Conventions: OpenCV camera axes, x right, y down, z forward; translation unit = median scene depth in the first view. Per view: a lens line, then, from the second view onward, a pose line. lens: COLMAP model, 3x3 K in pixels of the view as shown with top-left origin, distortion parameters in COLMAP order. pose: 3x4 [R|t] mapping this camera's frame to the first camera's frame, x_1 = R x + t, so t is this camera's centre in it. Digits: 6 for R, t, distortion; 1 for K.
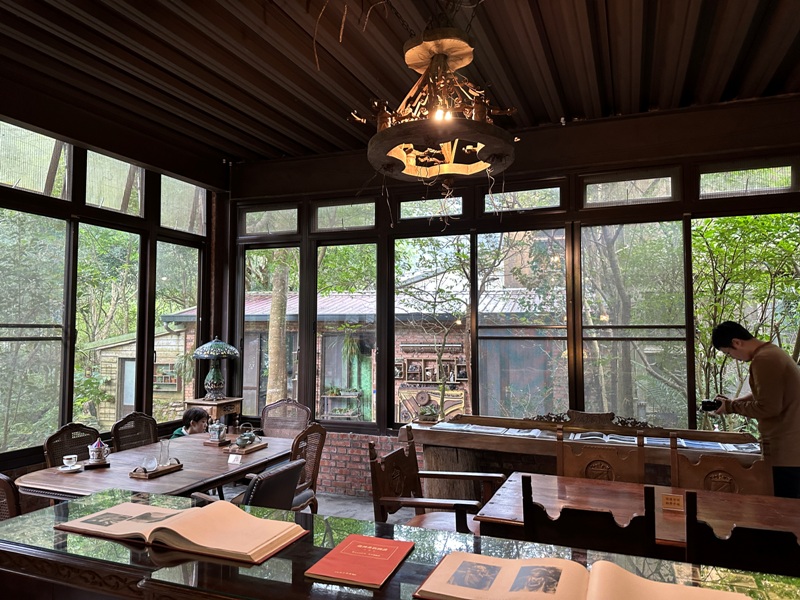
lens RADIAL K [[565.1, 0, 400.0], [0, 565.1, 300.0], [0, 0, 1]] dist [0.094976, -0.173270]
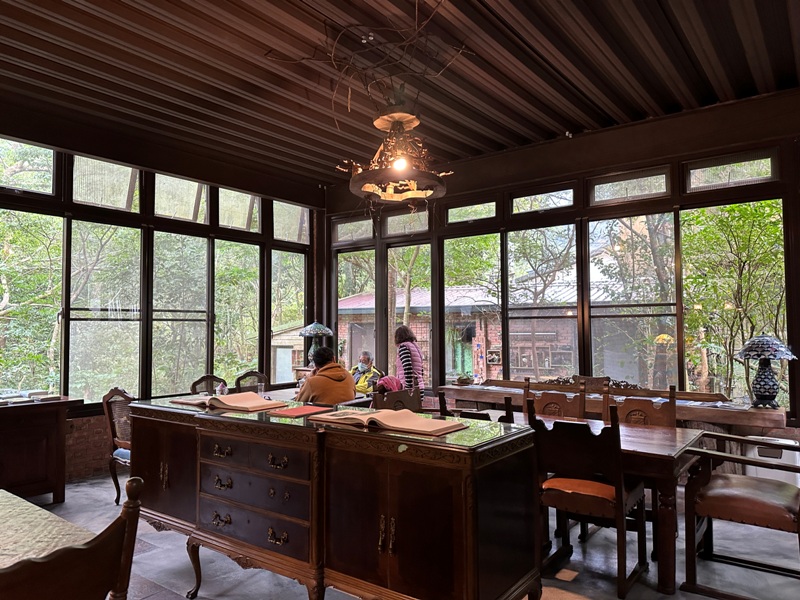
lens RADIAL K [[565.1, 0, 400.0], [0, 565.1, 300.0], [0, 0, 1]] dist [0.094976, -0.173270]
pose [[0.964089, -0.020710, -0.264771, 0.229001], [0.021483, 0.999769, 0.000022, 0.023169], [0.264709, -0.005710, 0.964311, -0.226862]]
